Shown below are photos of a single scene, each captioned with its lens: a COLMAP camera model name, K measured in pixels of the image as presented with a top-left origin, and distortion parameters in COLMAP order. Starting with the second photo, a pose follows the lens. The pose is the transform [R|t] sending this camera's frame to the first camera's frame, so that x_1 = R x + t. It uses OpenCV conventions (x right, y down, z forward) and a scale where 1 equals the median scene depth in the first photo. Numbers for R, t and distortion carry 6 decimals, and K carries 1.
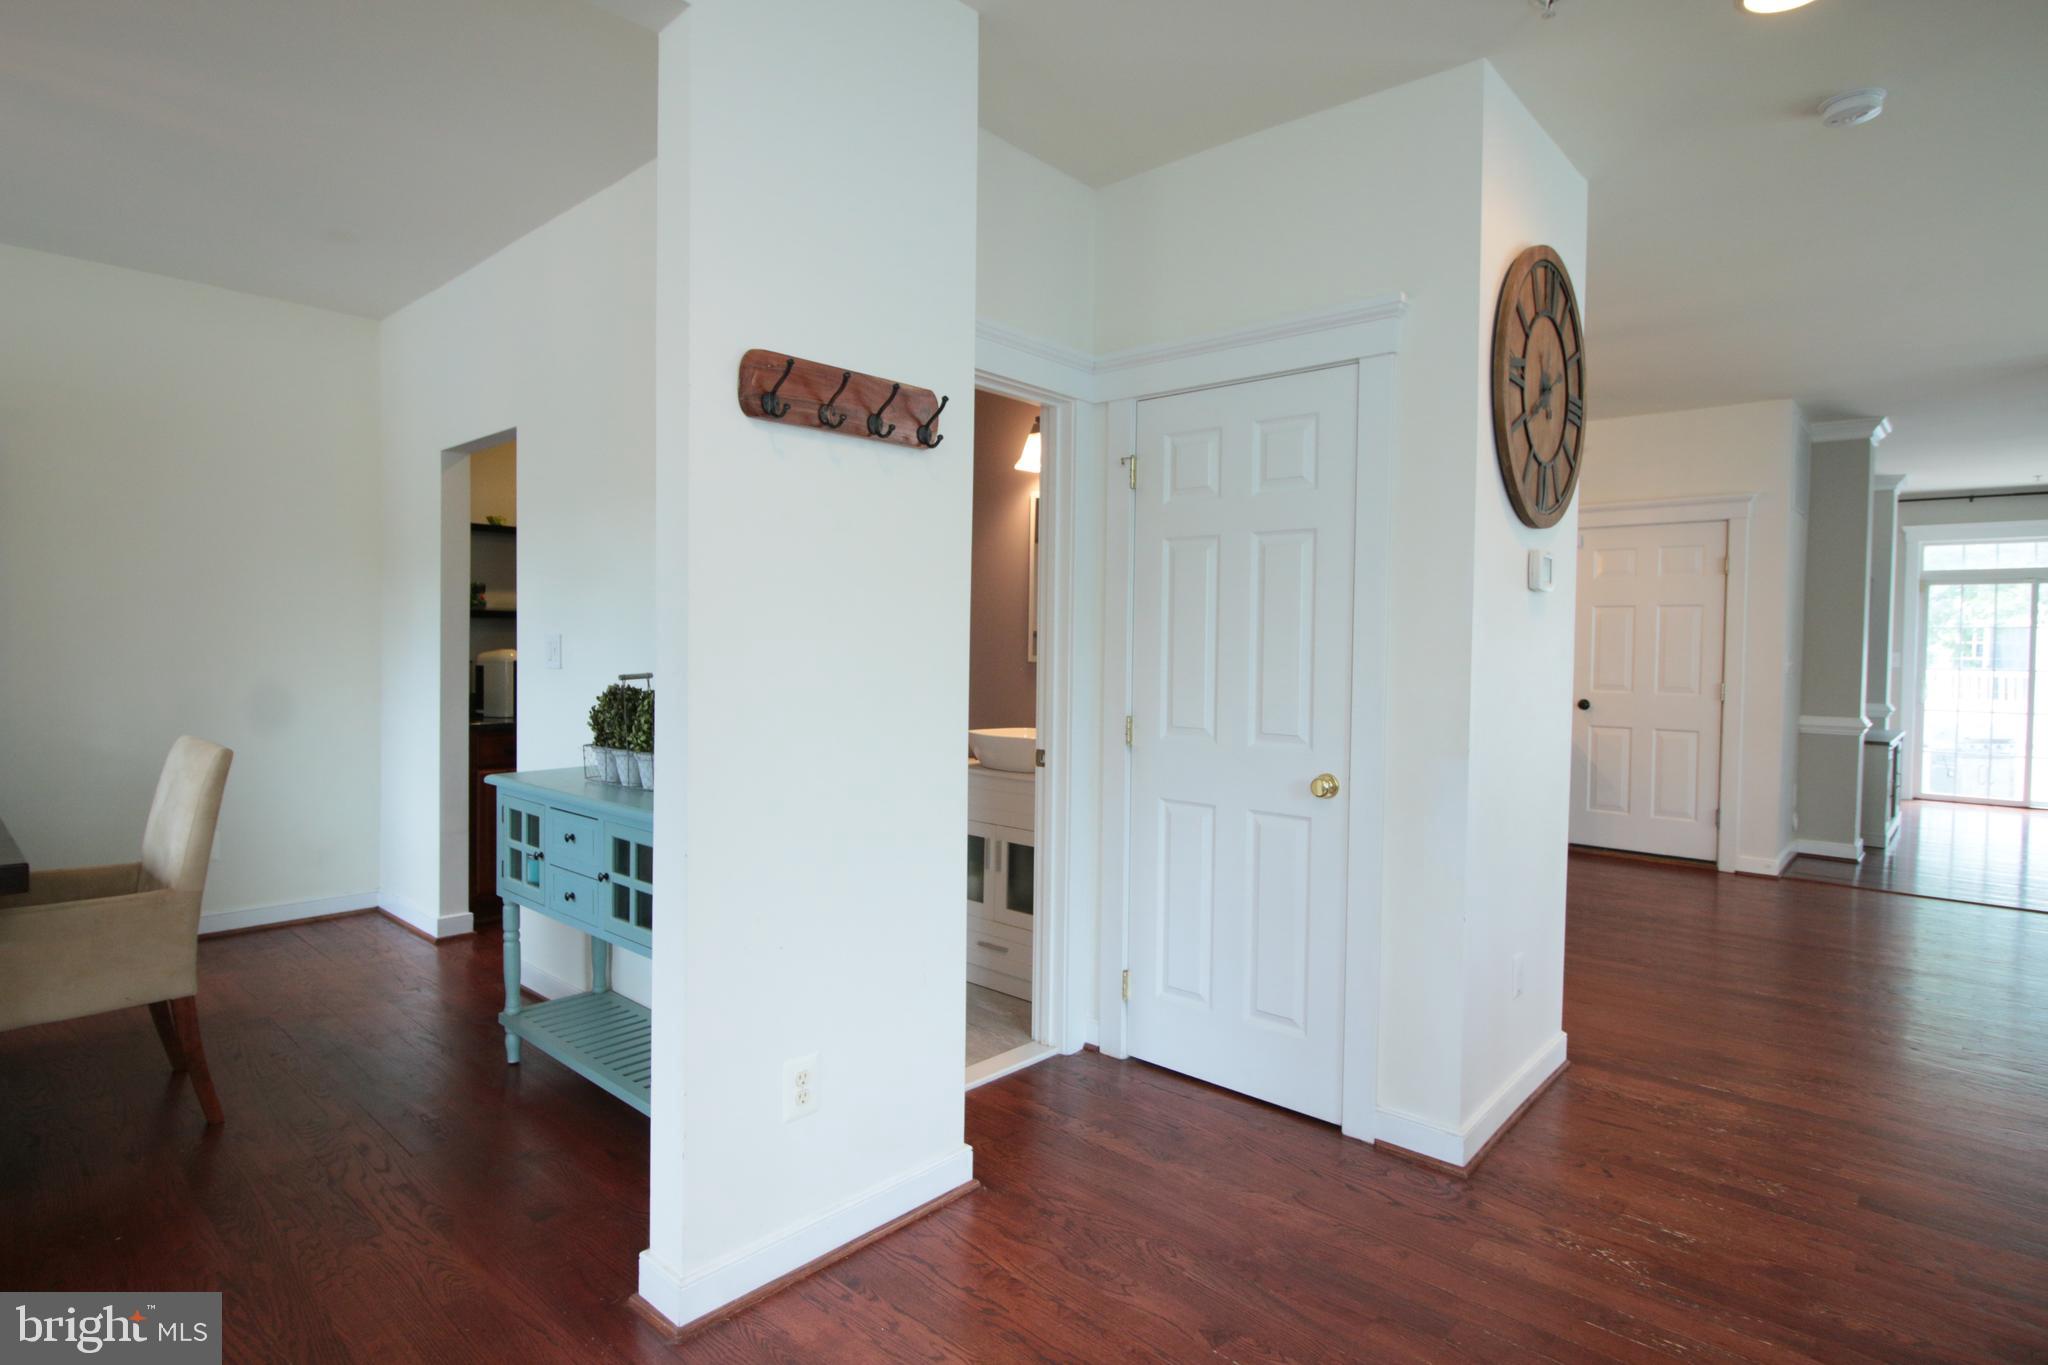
lens RADIAL K [[1035.4, 0, 1037.2], [0, 1035.4, 665.7], [0, 0, 1]] dist [0.011707, -0.013924]
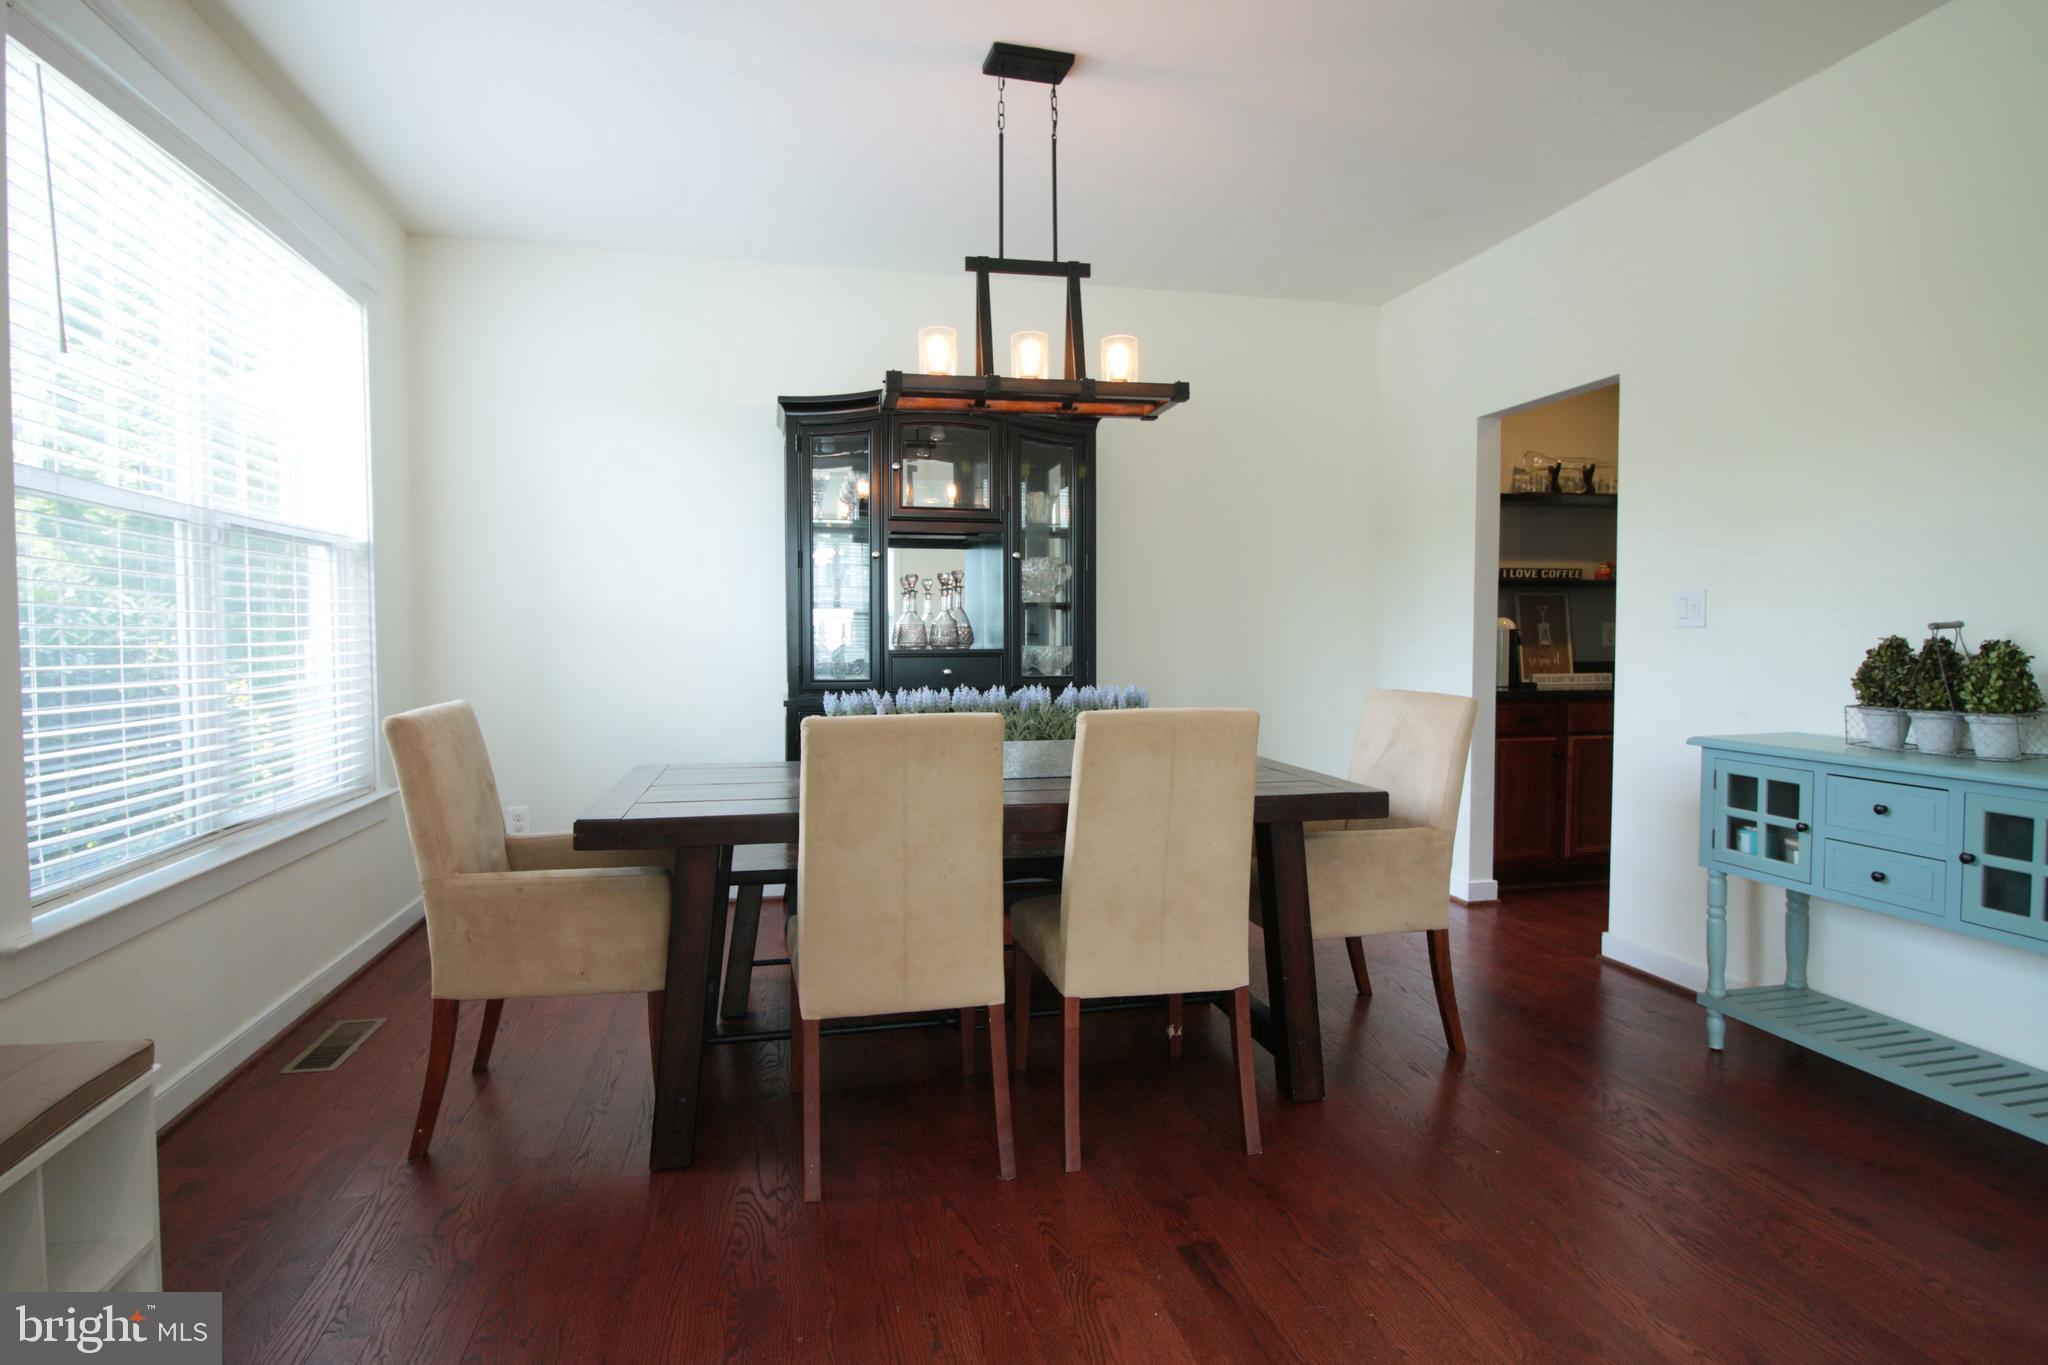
lens RADIAL K [[1035.4, 0, 1037.5], [0, 1035.4, 671.4], [0, 0, 1]] dist [0.011707, -0.013924]
pose [[0.846146, 0.009998, -0.532857, -0.547636], [-0.004782, 0.999926, 0.011168, 0.040407], [0.532929, -0.006902, 0.846132, -0.105856]]
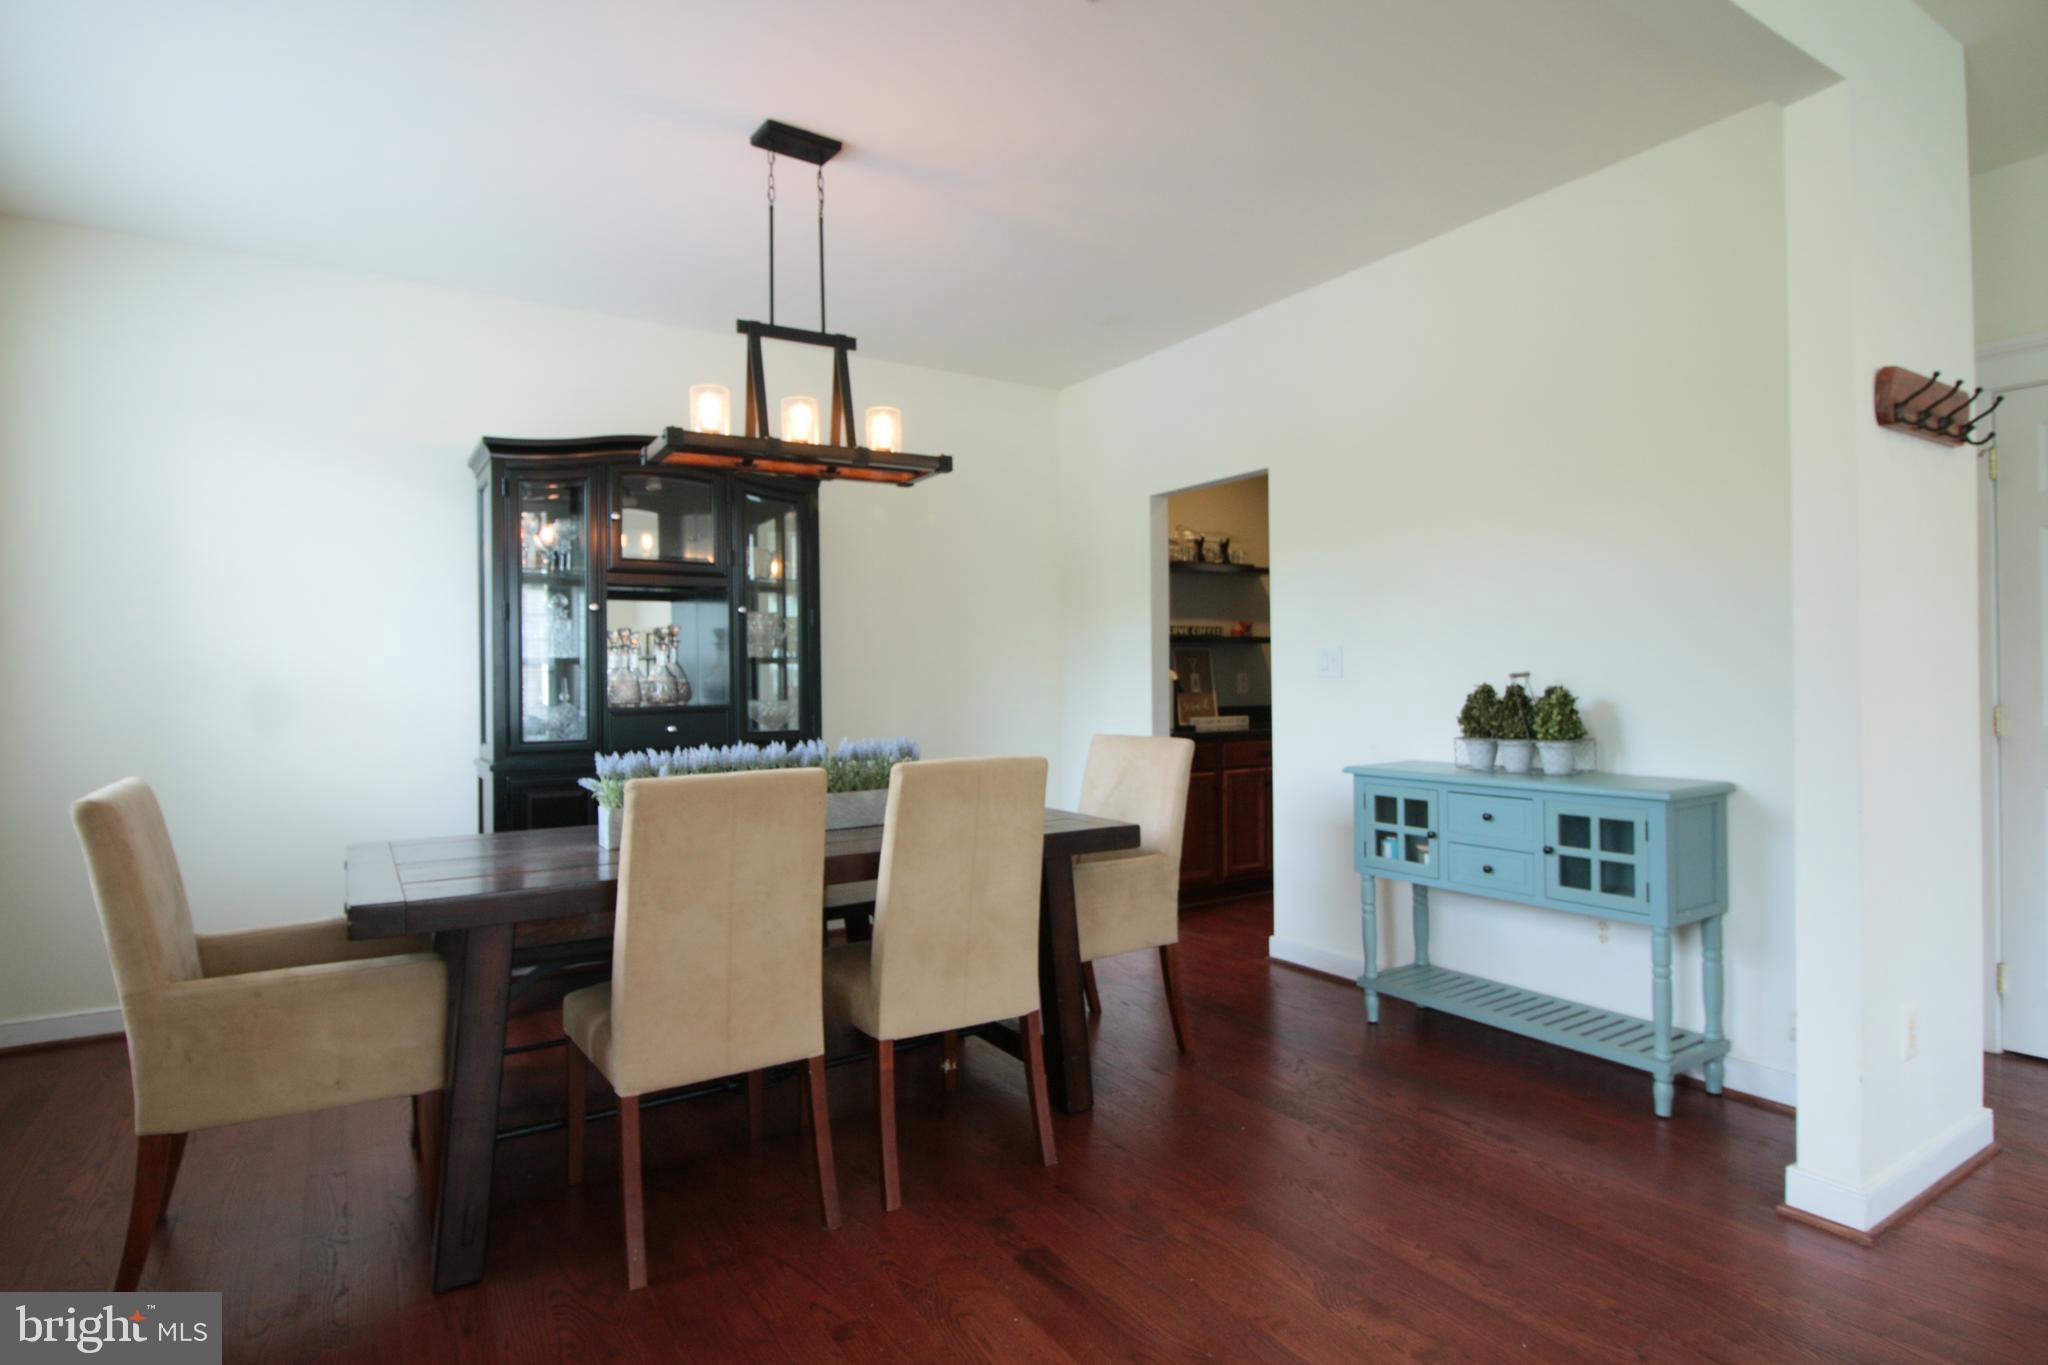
lens RADIAL K [[1035.4, 0, 1004.5], [0, 1035.4, 678.8], [0, 0, 1]] dist [0.011707, -0.013924]
pose [[0.975036, -0.020838, -0.221068, -0.663294], [0.014864, 0.999479, -0.028650, 0.036811], [0.221549, 0.024649, 0.974838, -0.209391]]
